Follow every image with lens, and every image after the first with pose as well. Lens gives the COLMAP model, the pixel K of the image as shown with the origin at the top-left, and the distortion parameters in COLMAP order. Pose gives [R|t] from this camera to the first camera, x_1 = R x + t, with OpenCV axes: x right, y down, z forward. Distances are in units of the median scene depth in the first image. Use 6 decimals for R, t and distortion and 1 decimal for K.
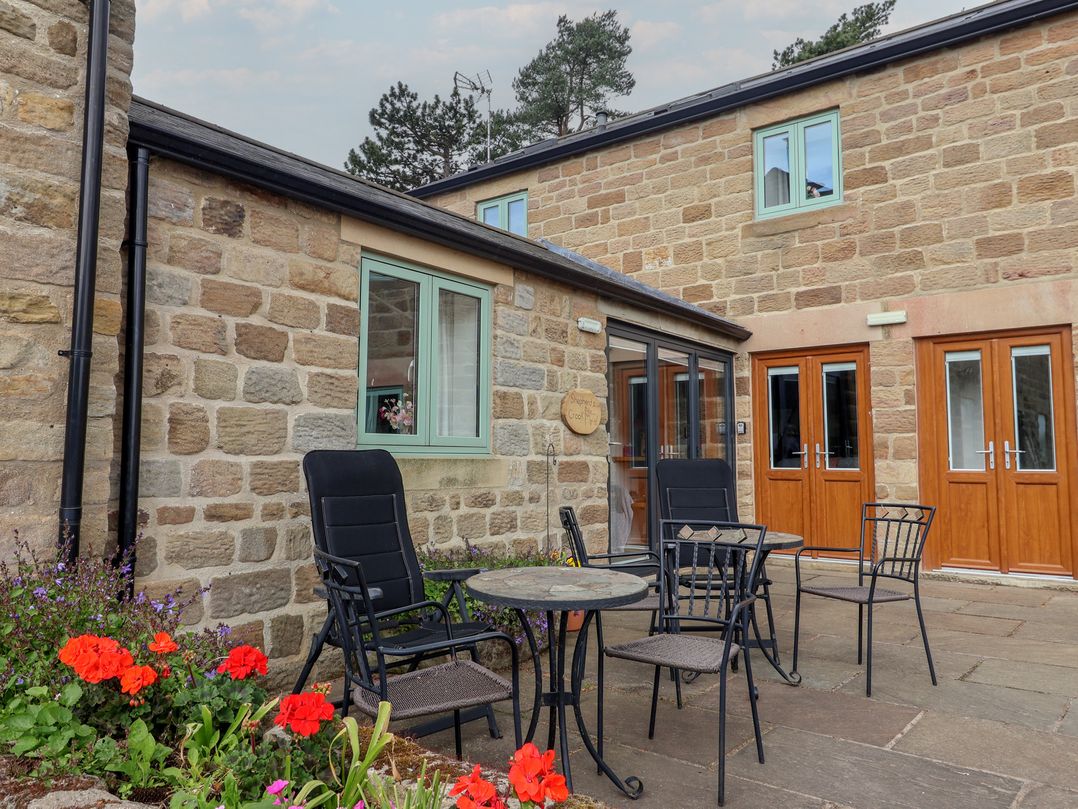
lens RADIAL K [[808.7, 0, 532.8], [0, 808.7, 385.4], [0, 0, 1]] dist [-0.000479, -0.002241]
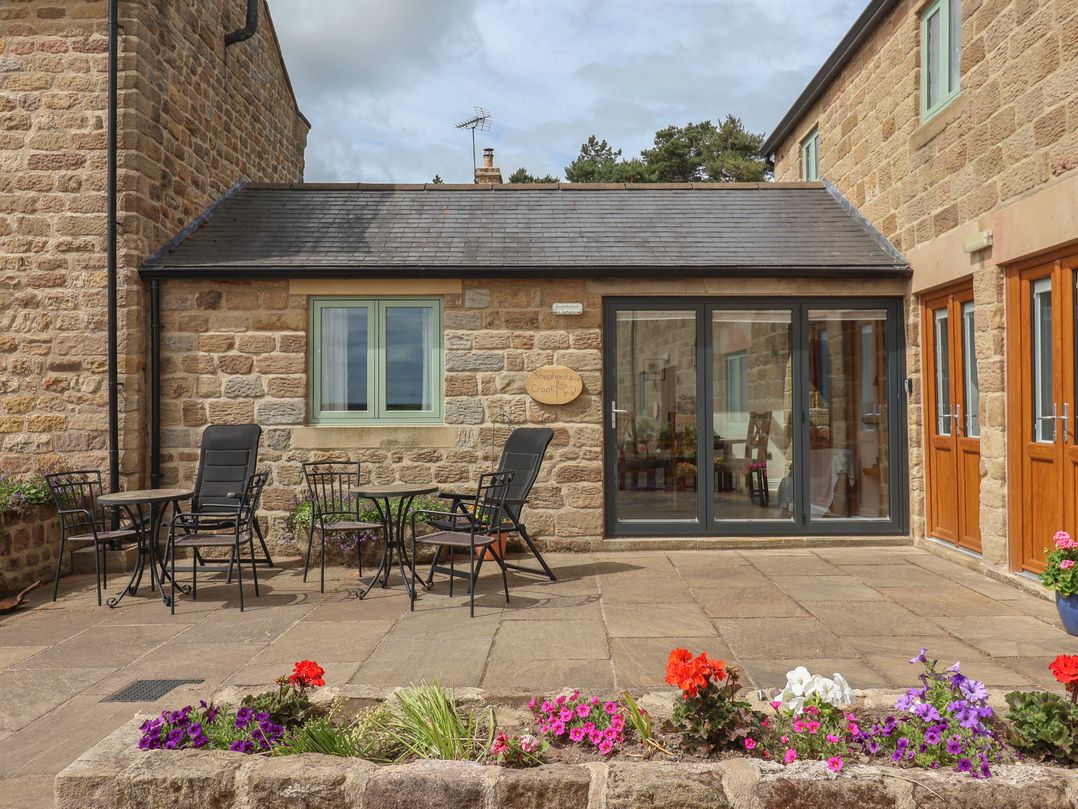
lens RADIAL K [[934.5, 0, 539.0], [0, 934.5, 404.5], [0, 0, 1]] dist [-0.006962, -0.007527]
pose [[0.617545, -0.010034, -0.786472, 1.630092], [0.078797, 0.995677, 0.049170, -0.012109], [0.782579, -0.092336, 0.615666, 0.223043]]
